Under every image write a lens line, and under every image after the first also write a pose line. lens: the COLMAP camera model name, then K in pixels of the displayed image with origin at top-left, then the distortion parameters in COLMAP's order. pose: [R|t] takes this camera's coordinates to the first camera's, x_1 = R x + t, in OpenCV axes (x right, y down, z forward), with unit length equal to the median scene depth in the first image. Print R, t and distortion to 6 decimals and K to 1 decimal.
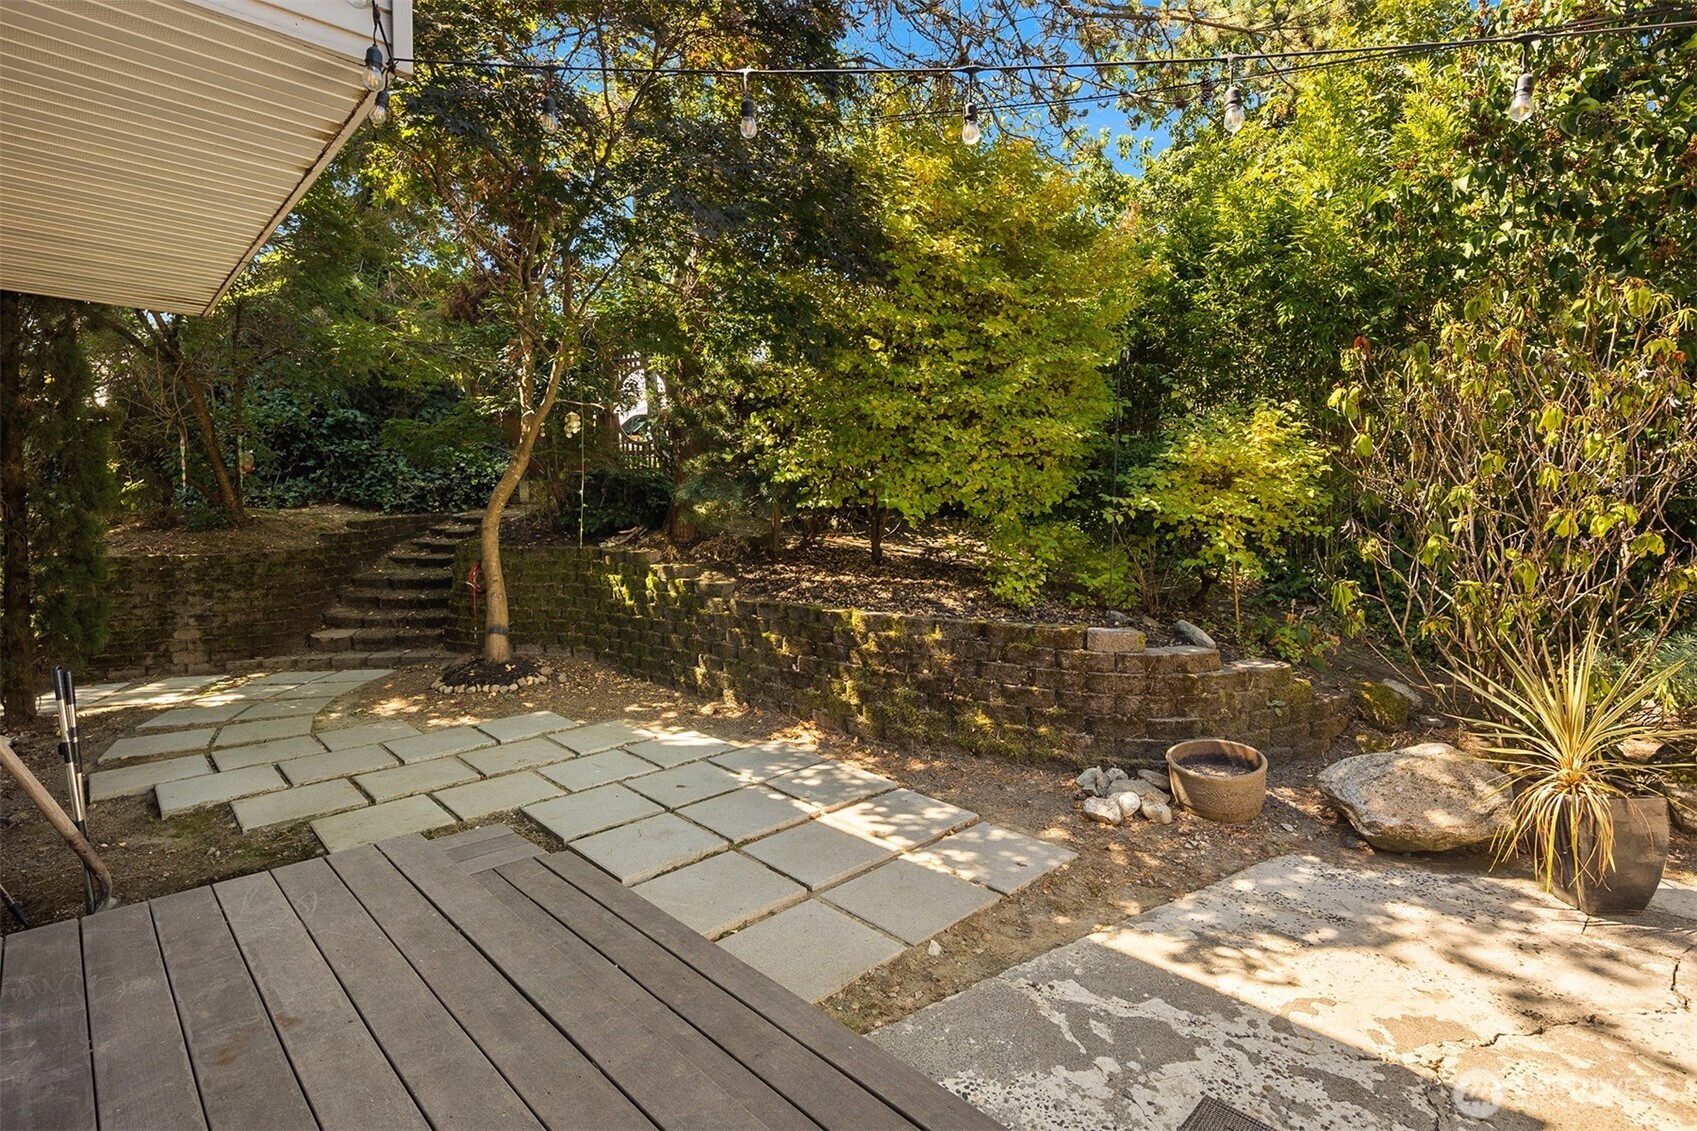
lens RADIAL K [[819.0, 0, 849.3], [0, 819.0, 562.1], [0, 0, 1]] dist [-0.000208, -0.000116]
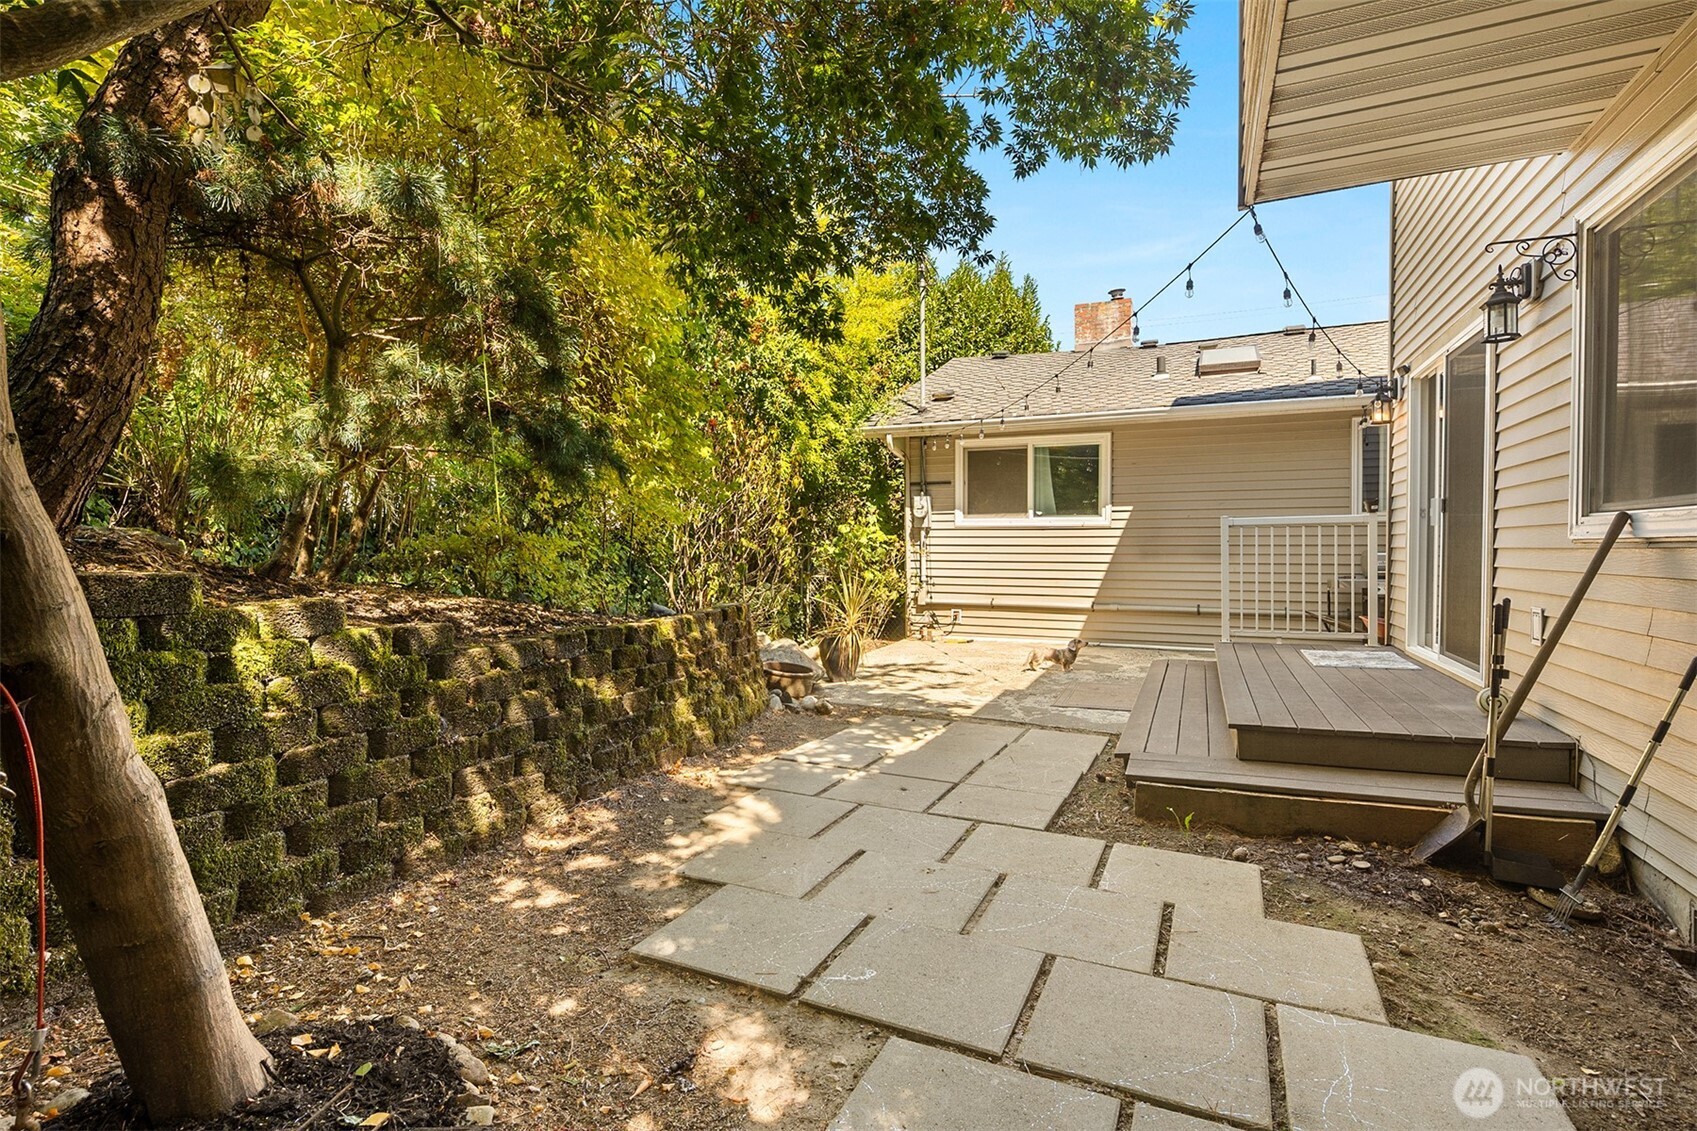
lens RADIAL K [[819.0, 0, 849.3], [0, 819.0, 562.1], [0, 0, 1]] dist [-0.000208, -0.000116]
pose [[-0.378225, -0.013576, 0.925614, -0.985695], [0.059901, 0.997438, 0.039107, -0.025967], [-0.923774, 0.070237, -0.376443, 1.307710]]
